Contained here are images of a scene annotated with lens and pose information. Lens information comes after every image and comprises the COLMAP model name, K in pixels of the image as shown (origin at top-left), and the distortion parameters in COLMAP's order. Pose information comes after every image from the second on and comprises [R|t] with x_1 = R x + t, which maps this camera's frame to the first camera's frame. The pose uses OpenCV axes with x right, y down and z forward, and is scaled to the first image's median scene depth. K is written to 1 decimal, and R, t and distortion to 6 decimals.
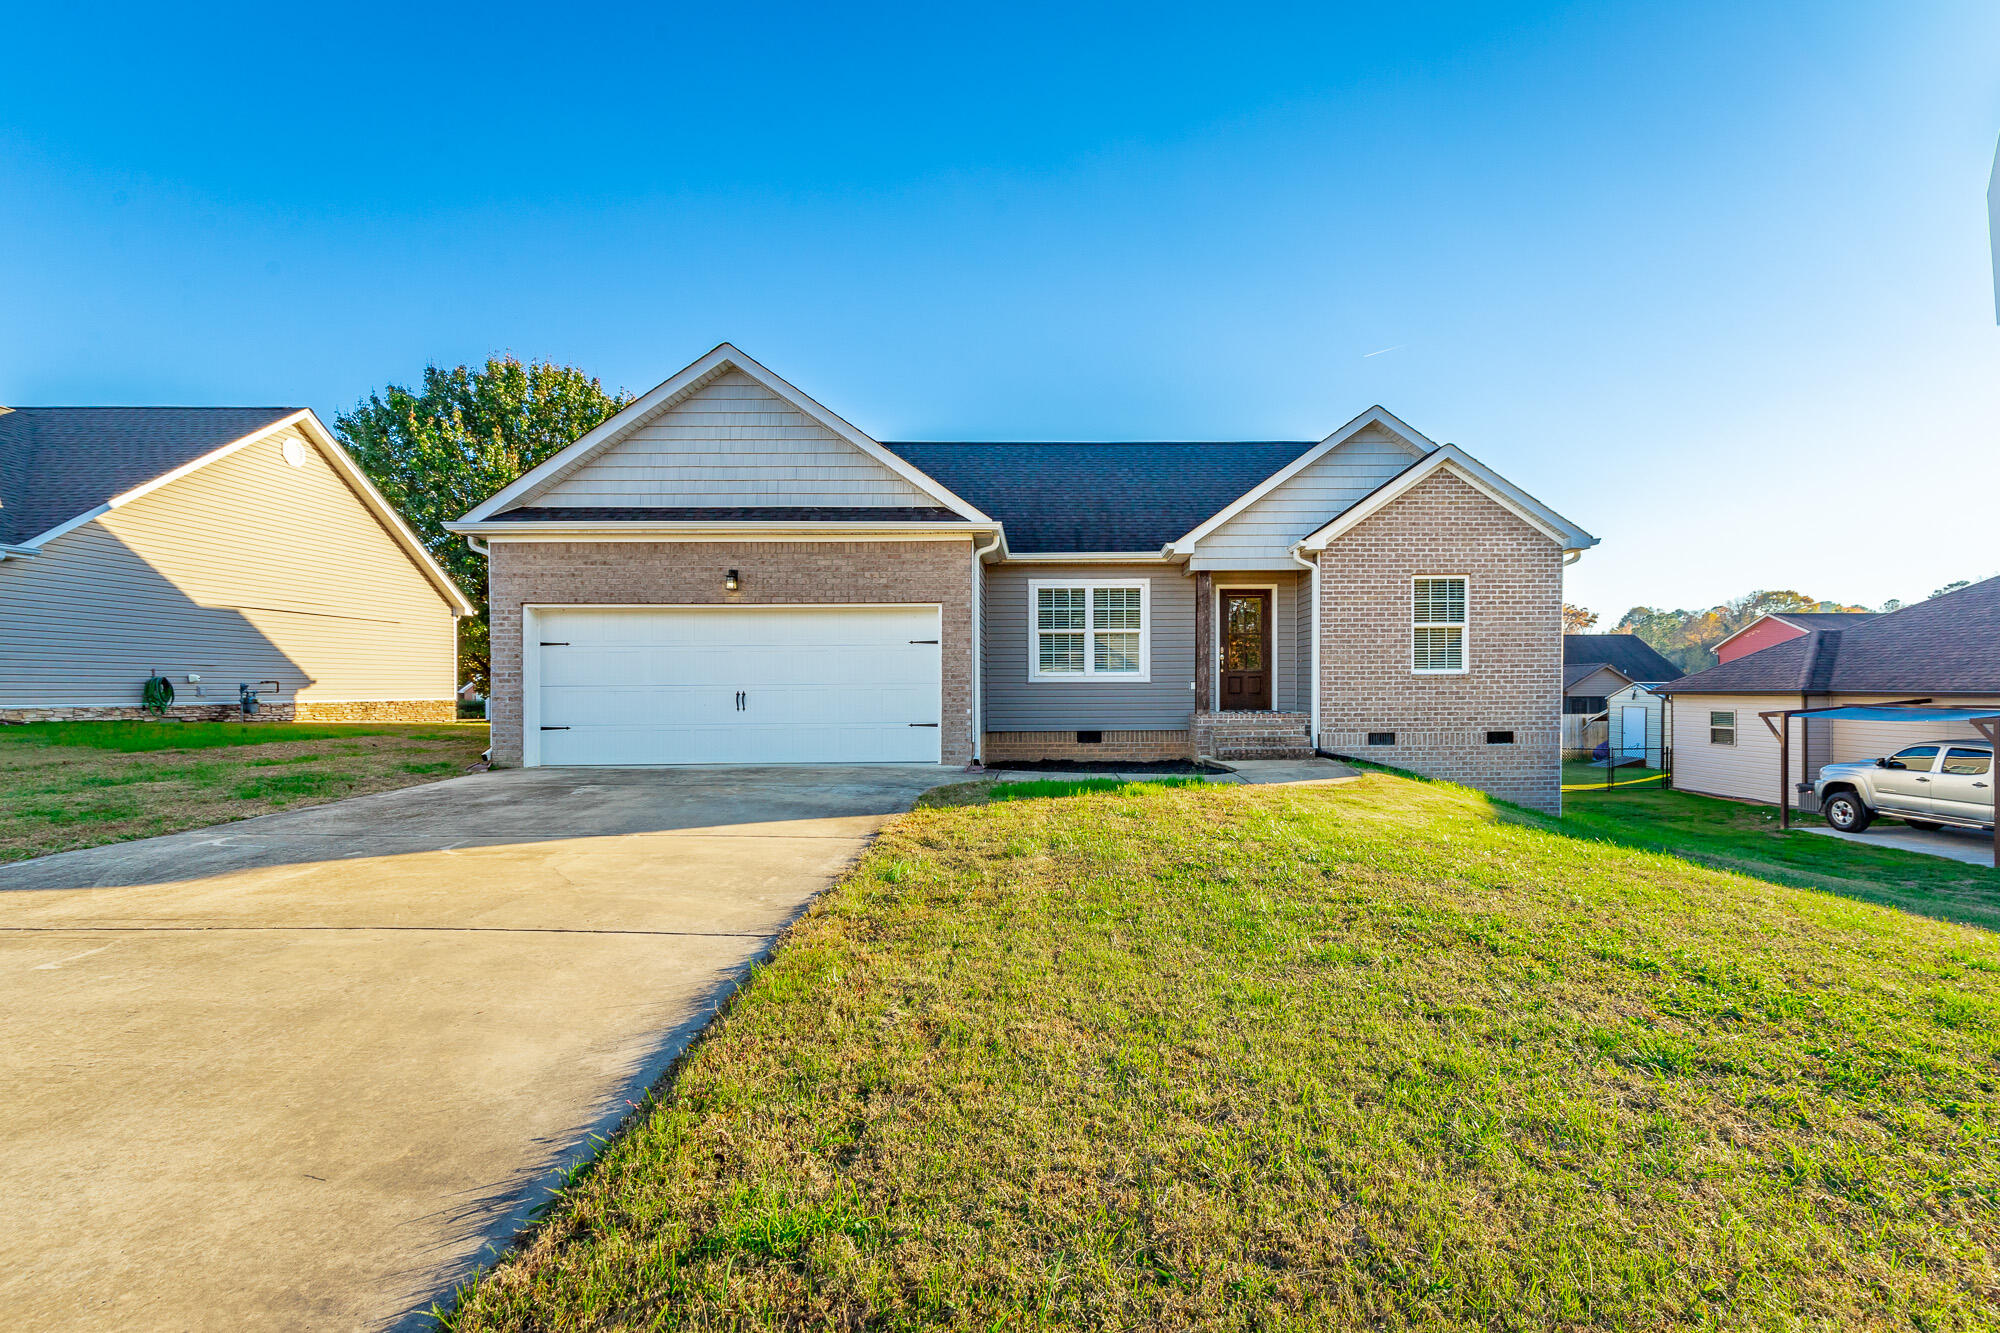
lens RADIAL K [[930.2, 0, 1033.7], [0, 930.2, 677.9], [0, 0, 1]] dist [0.000903, 0.000697]
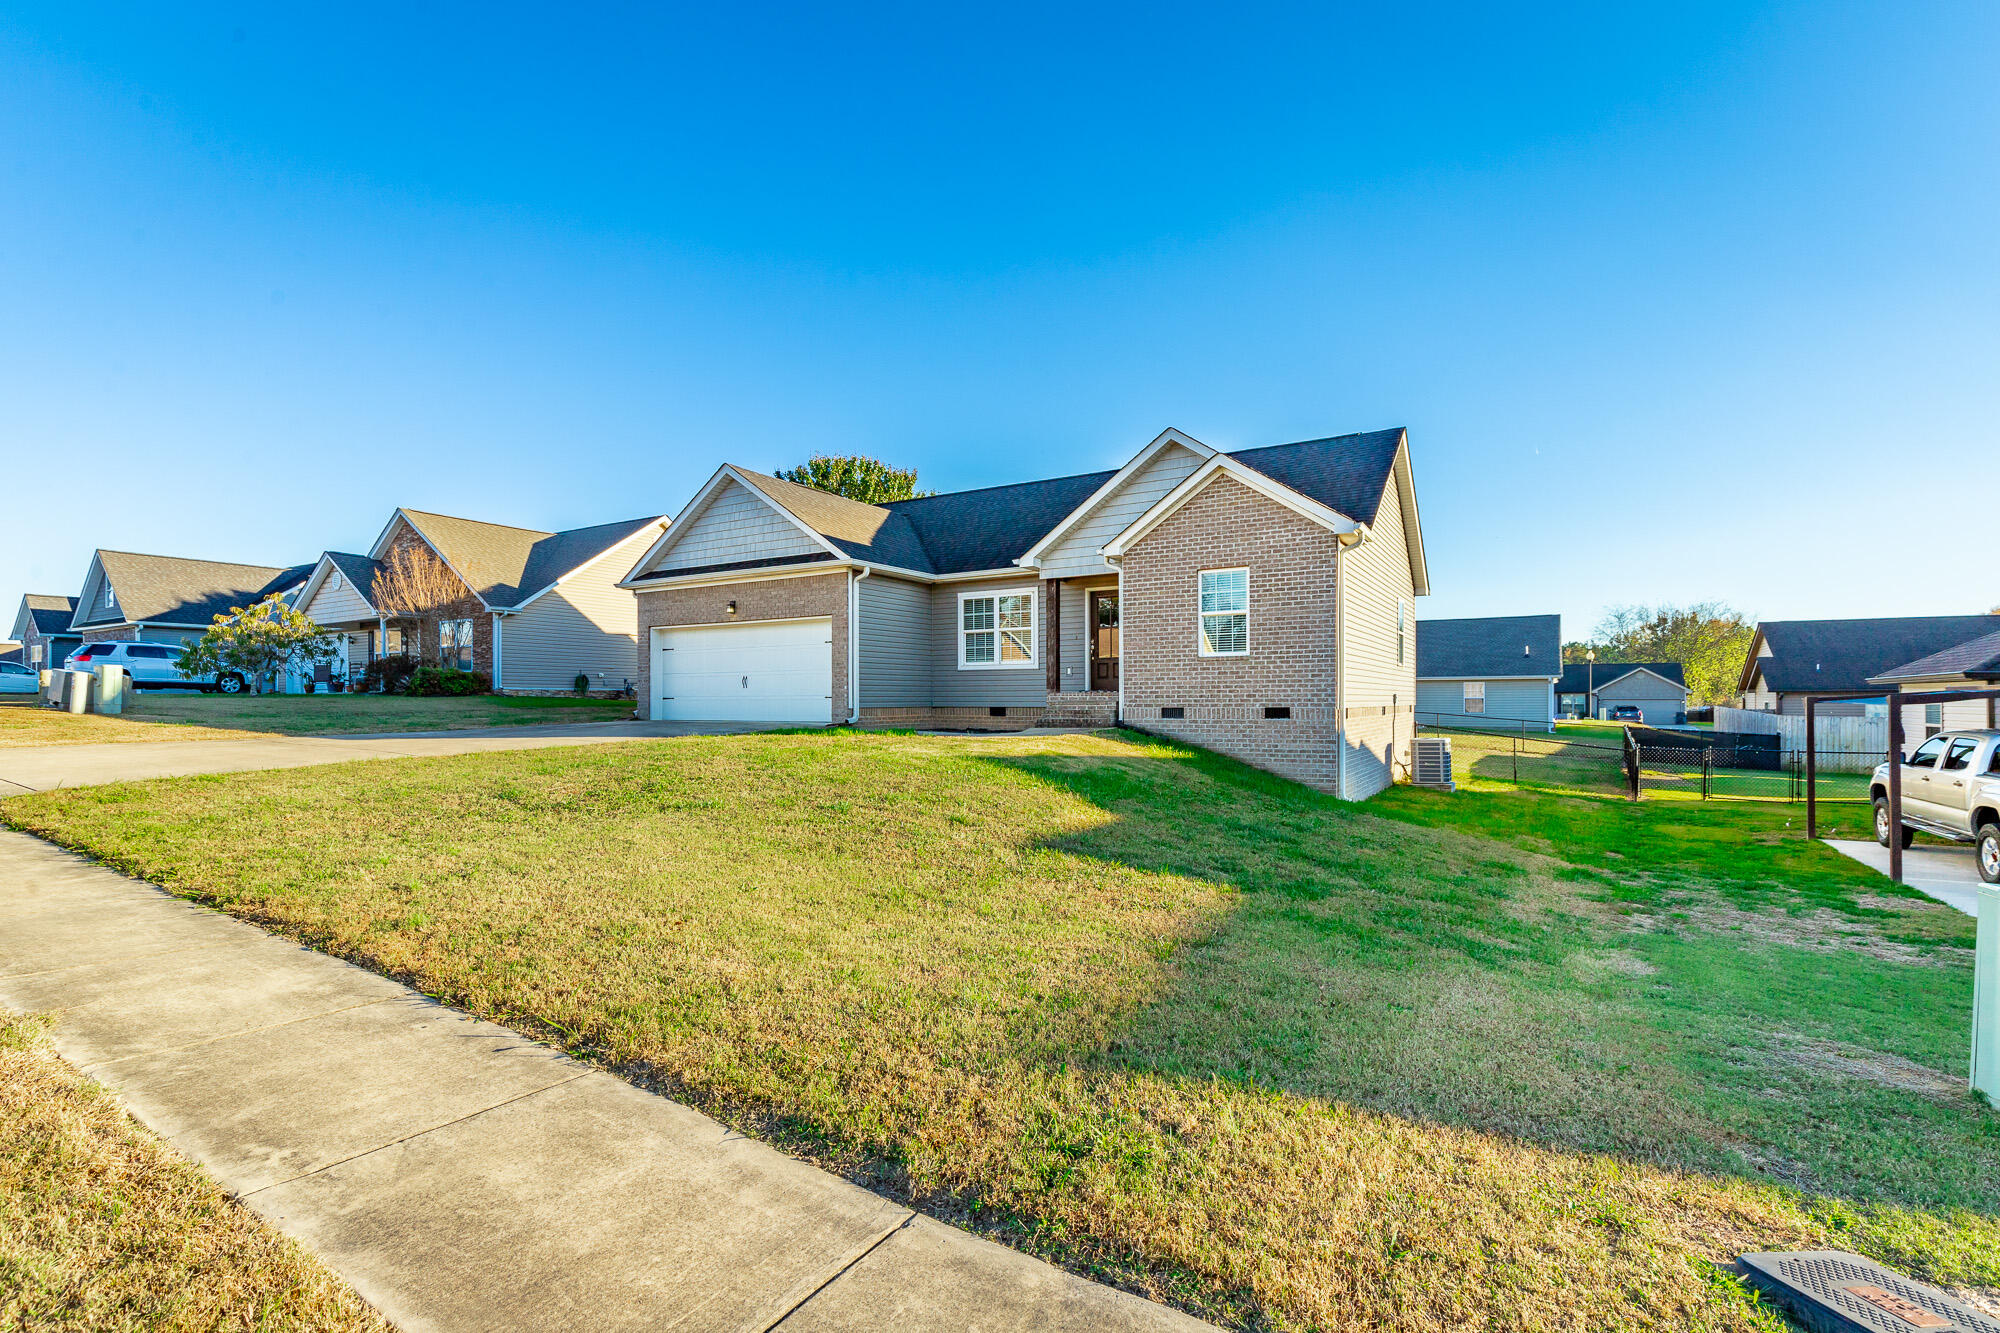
lens RADIAL K [[894.7, 0, 956.2], [0, 894.7, 682.0], [0, 0, 1]] dist [0.000244, -0.000007]
pose [[0.837258, -0.006877, -0.546764, 0.752659], [0.002752, 0.999961, -0.008363, 0.035027], [0.546801, 0.005498, 0.837245, -0.083105]]
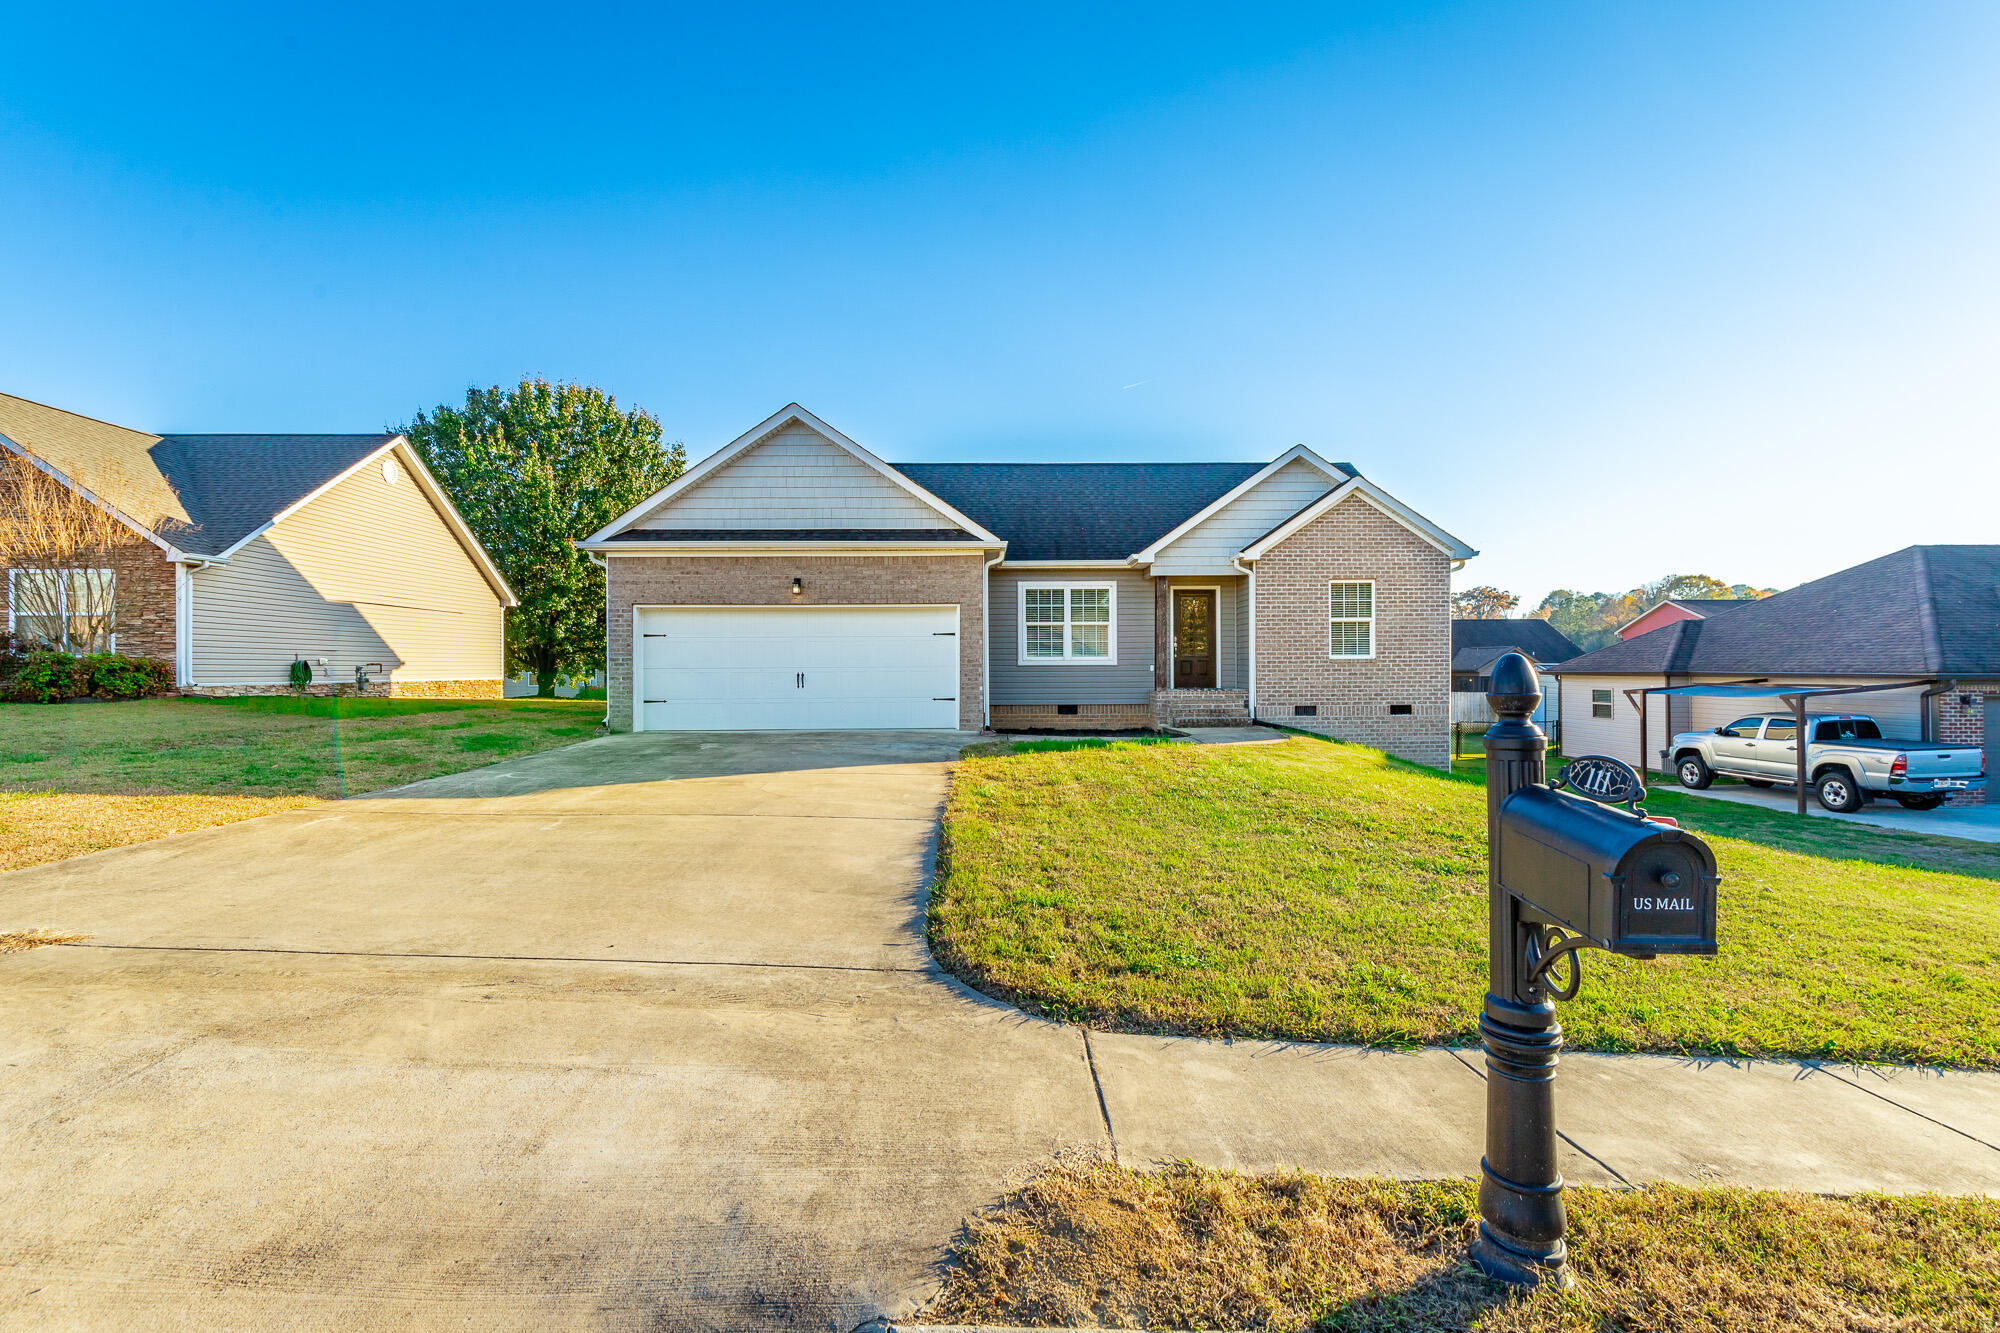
lens RADIAL K [[906.7, 0, 966.4], [0, 906.7, 646.4], [0, 0, 1]] dist [0.001855, 0.000126]
pose [[0.999988, -0.000267, -0.004992, -0.073627], [0.000202, 0.999916, -0.012979, -0.005199], [0.004995, 0.012978, 0.999903, -0.216758]]
